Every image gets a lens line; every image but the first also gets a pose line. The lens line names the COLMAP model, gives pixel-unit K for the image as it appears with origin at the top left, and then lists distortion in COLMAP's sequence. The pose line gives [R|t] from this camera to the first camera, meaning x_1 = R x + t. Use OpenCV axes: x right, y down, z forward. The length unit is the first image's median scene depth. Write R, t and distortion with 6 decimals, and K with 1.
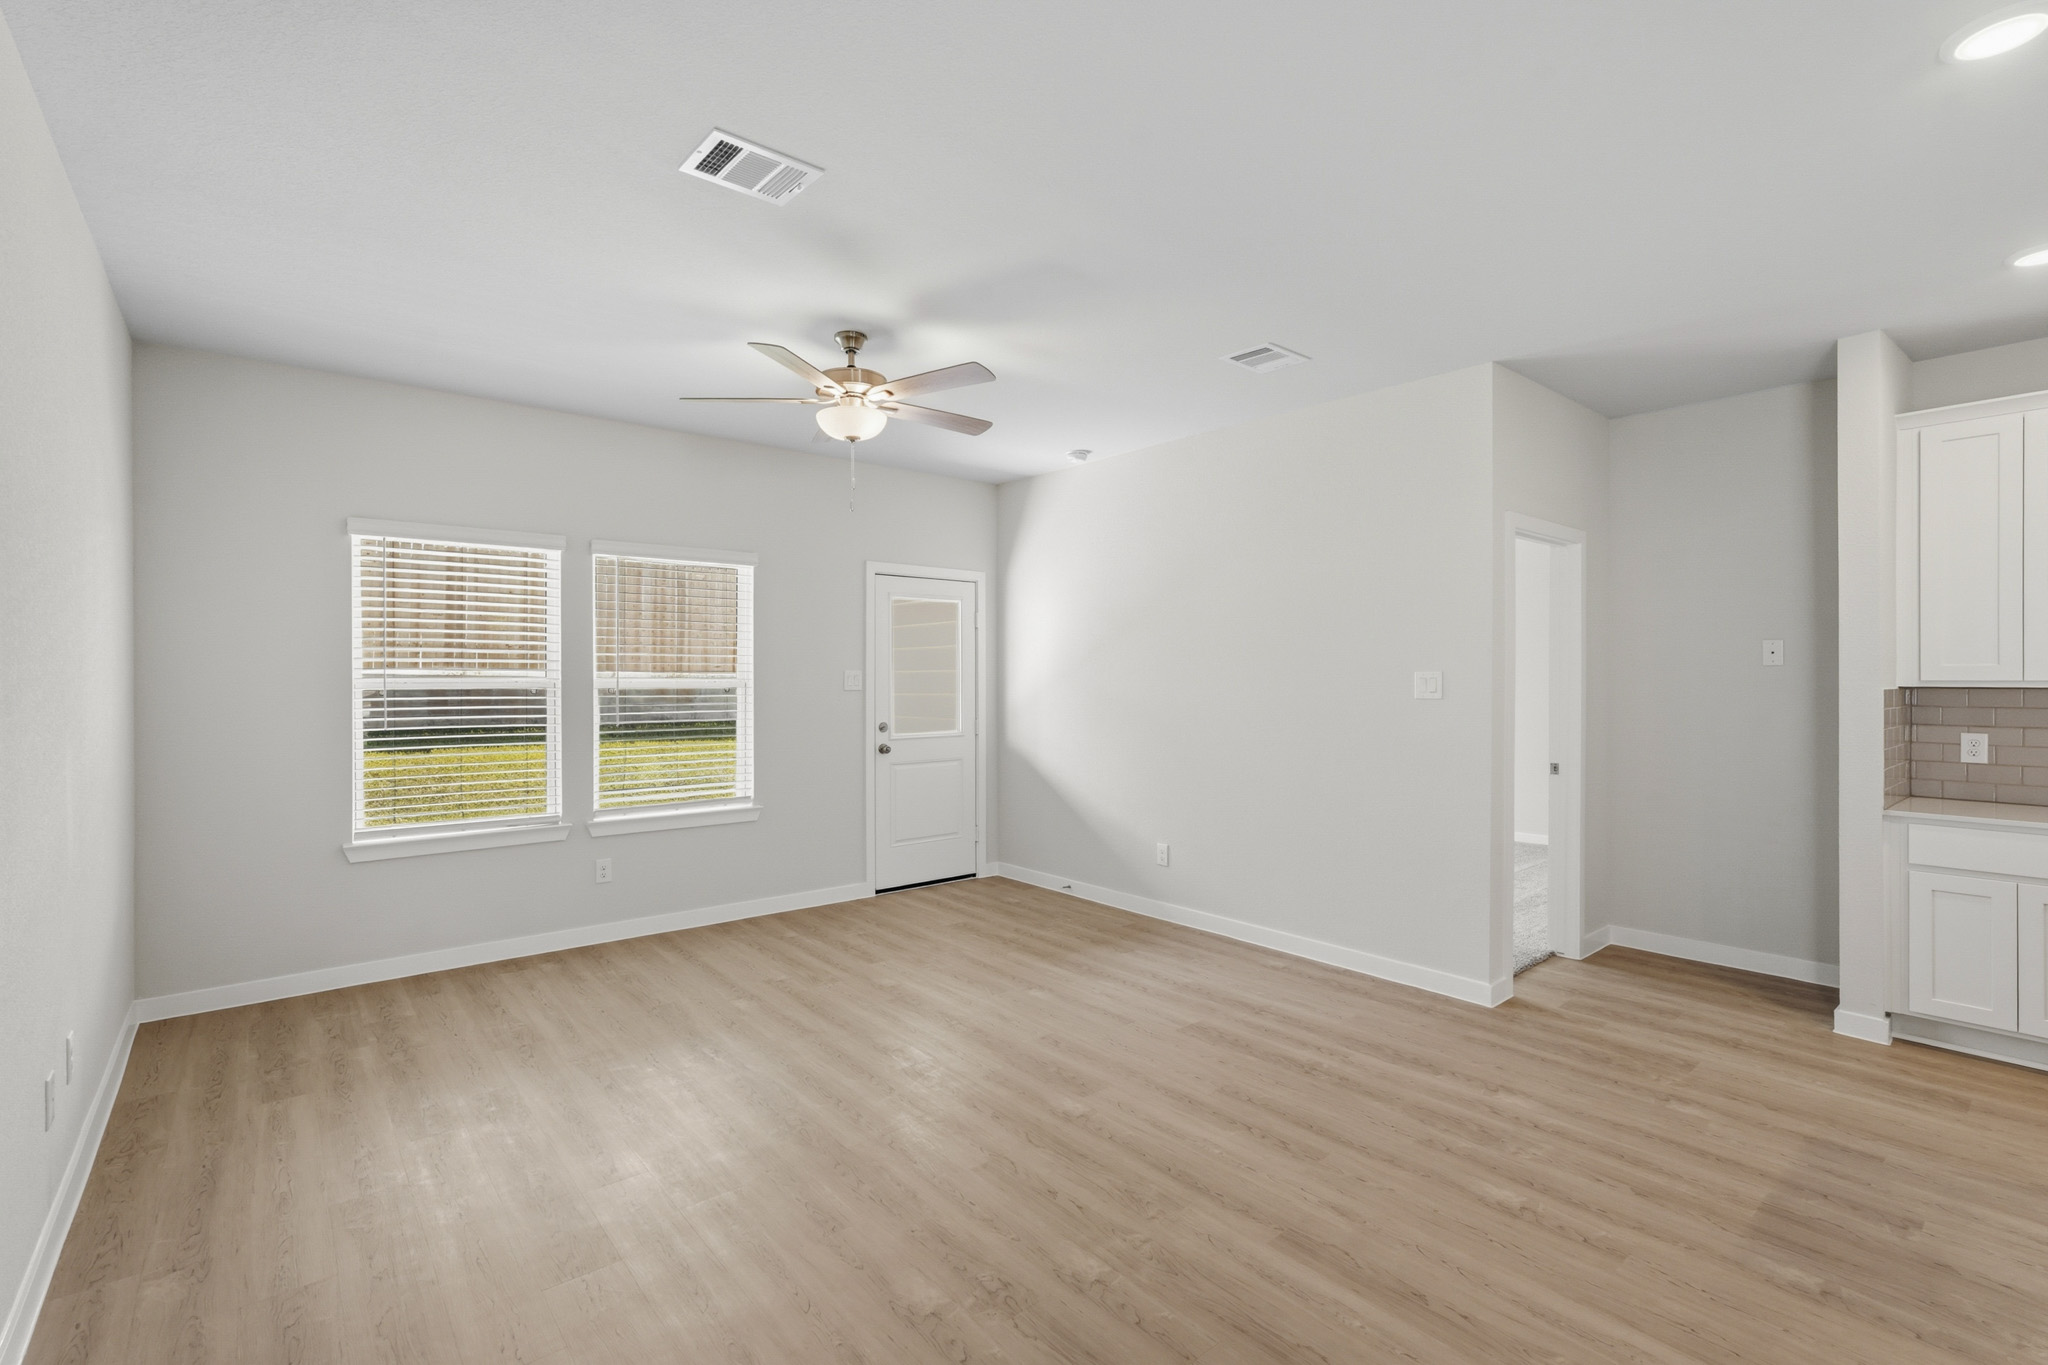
lens RADIAL K [[905.7, 0, 1007.9], [0, 905.7, 679.2], [0, 0, 1]] dist [-0.014680, 0.006969]
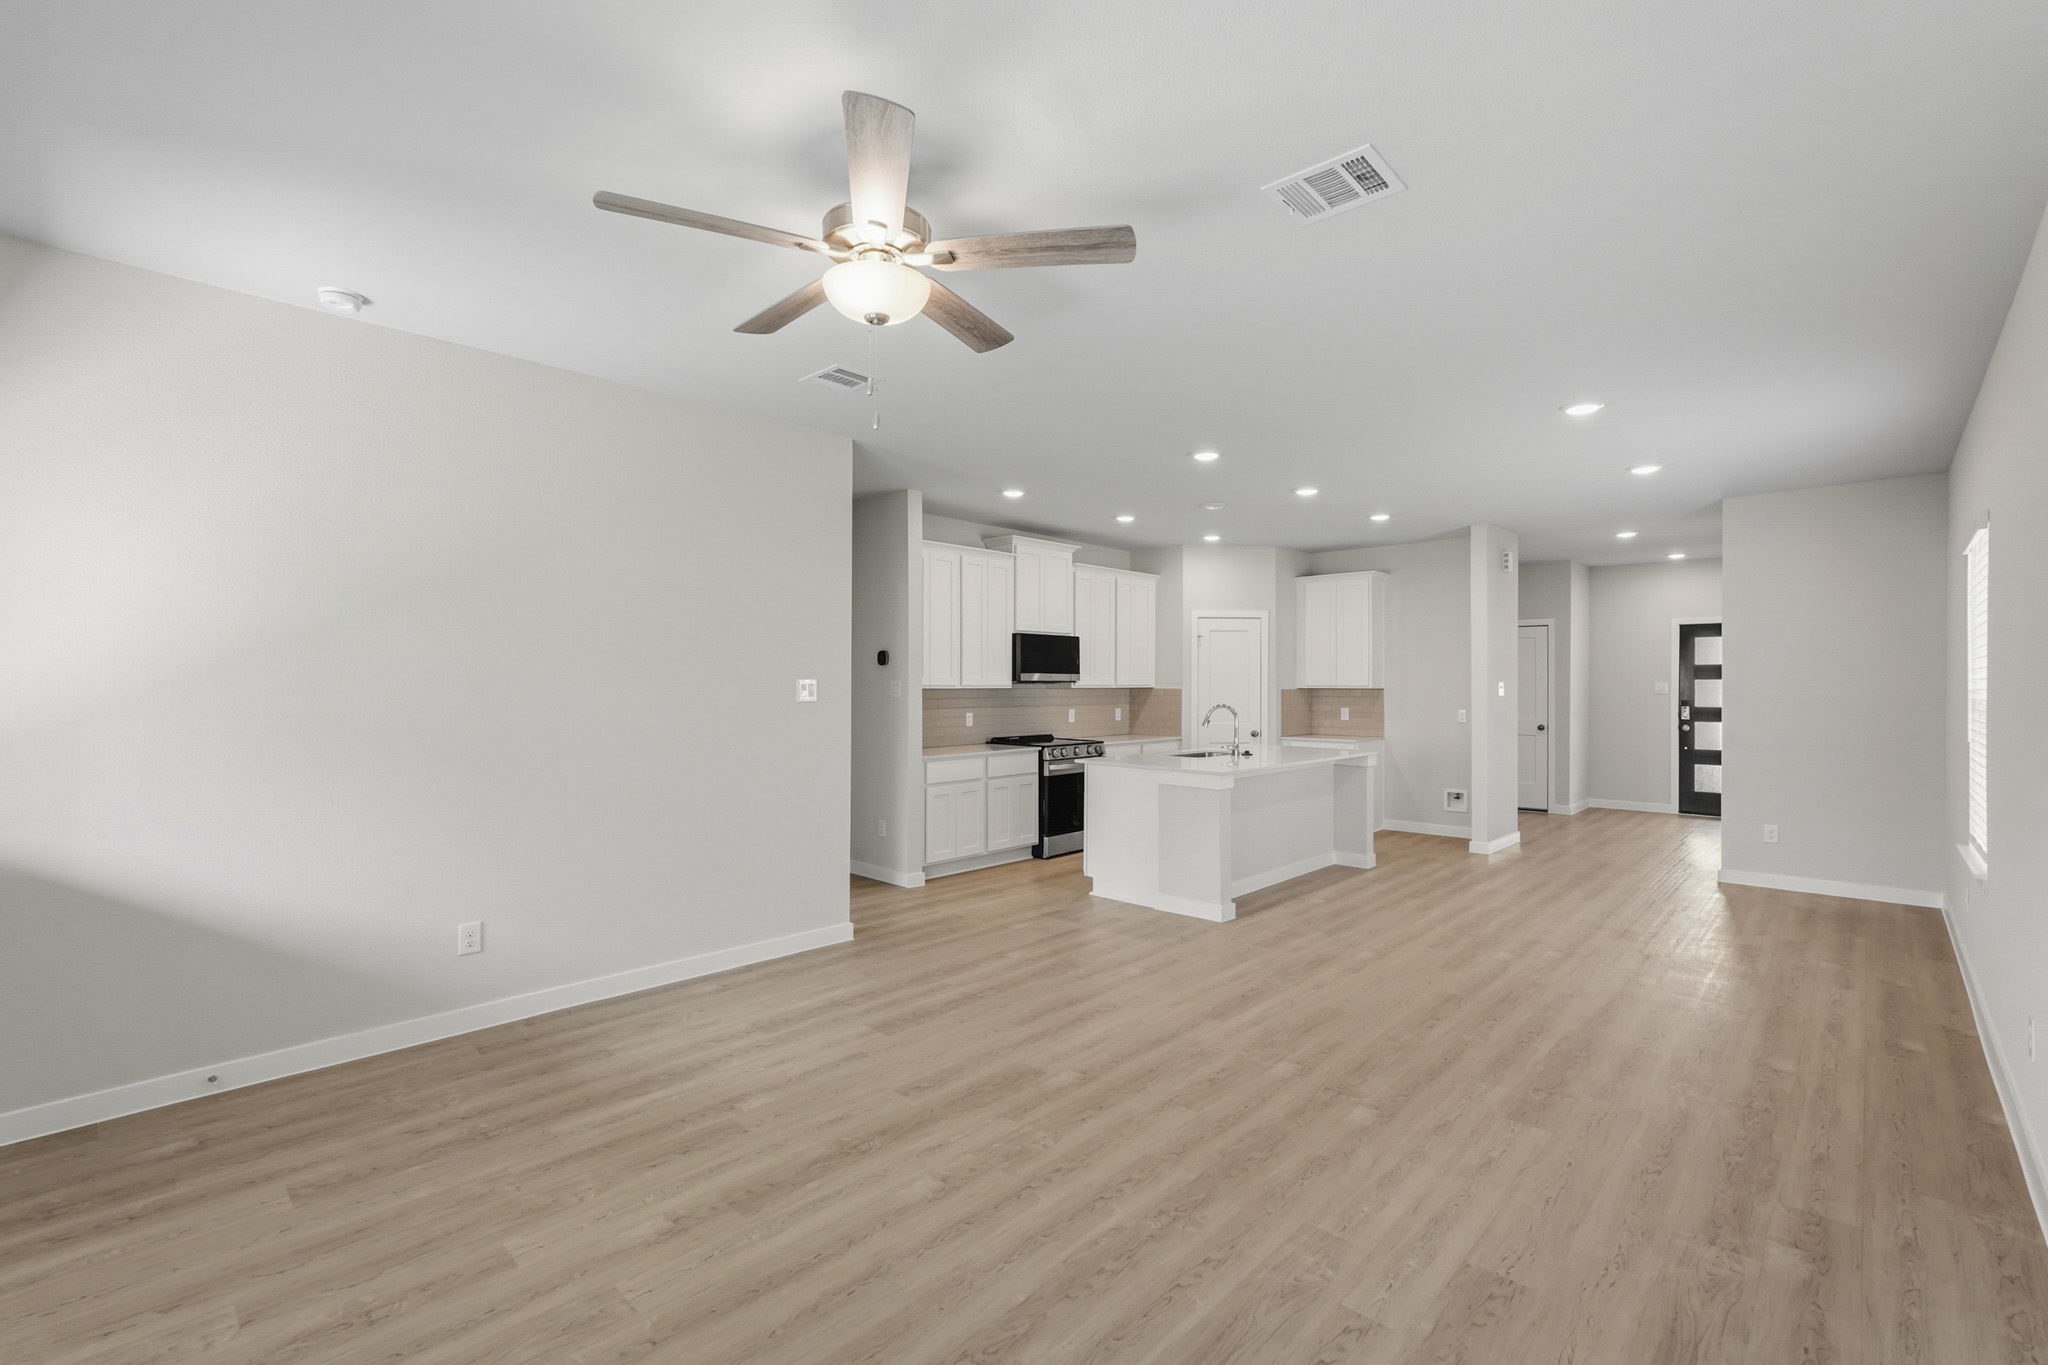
lens RADIAL K [[905.7, 0, 1019.0], [0, 905.7, 682.0], [0, 0, 1]] dist [-0.014680, 0.006969]
pose [[-0.118908, 0.000308, 0.992905, -0.709733], [-0.003381, 0.999994, -0.000715, -0.004751], [-0.992900, -0.003442, -0.118906, 0.832673]]
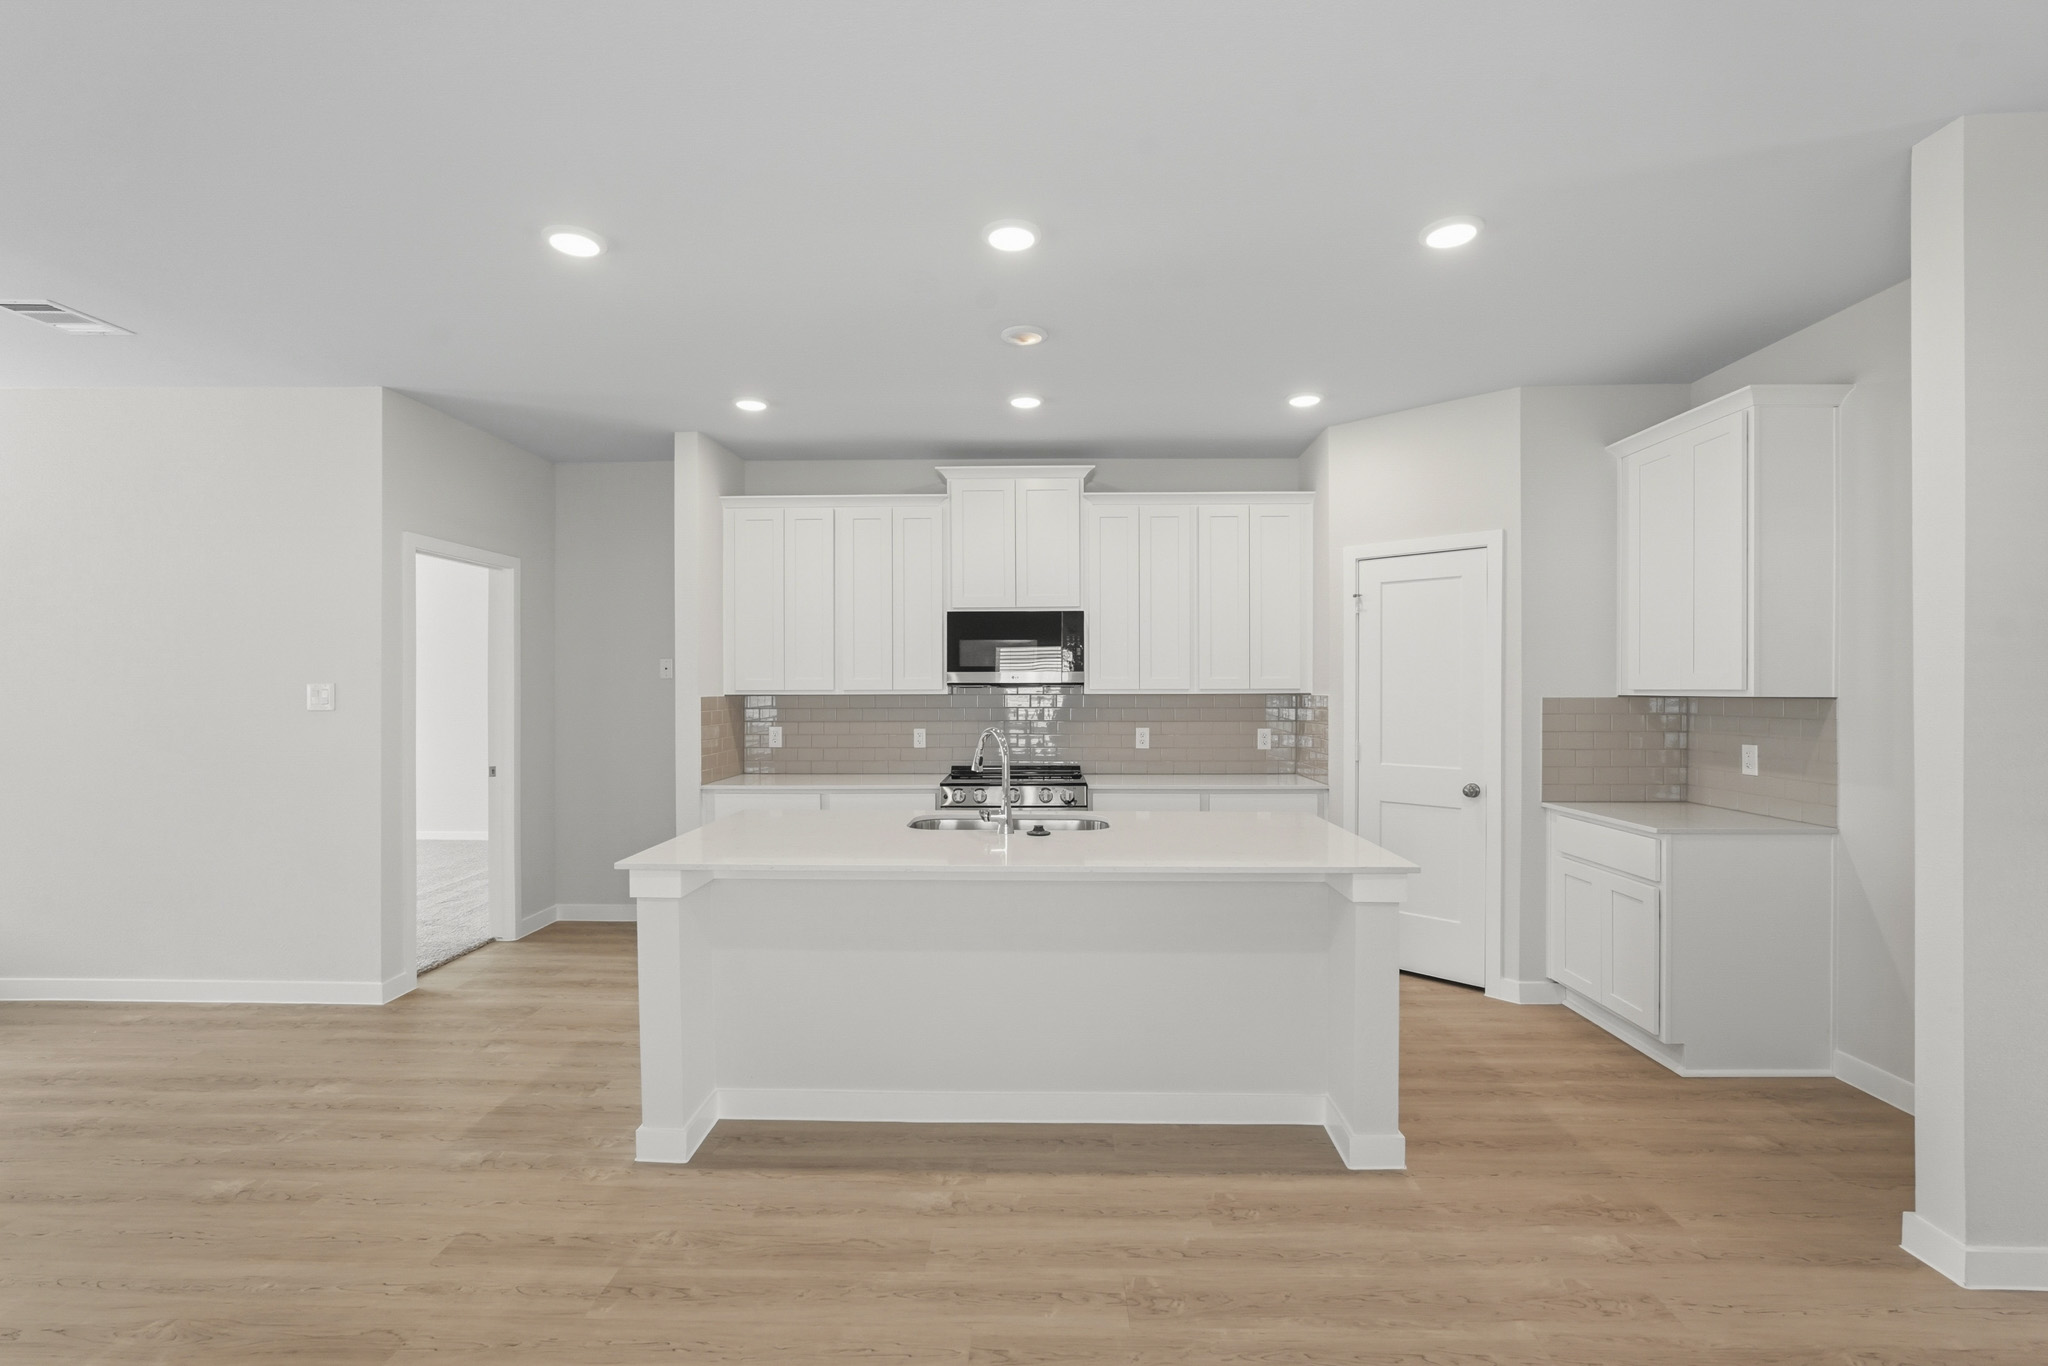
lens RADIAL K [[905.7, 0, 1016.4], [0, 905.7, 690.2], [0, 0, 1]] dist [-0.014680, 0.006969]
pose [[0.657854, -0.004085, 0.753134, 0.213275], [0.000949, 0.999989, 0.004594, -0.004387], [-0.753145, -0.002307, 0.657851, -0.218167]]
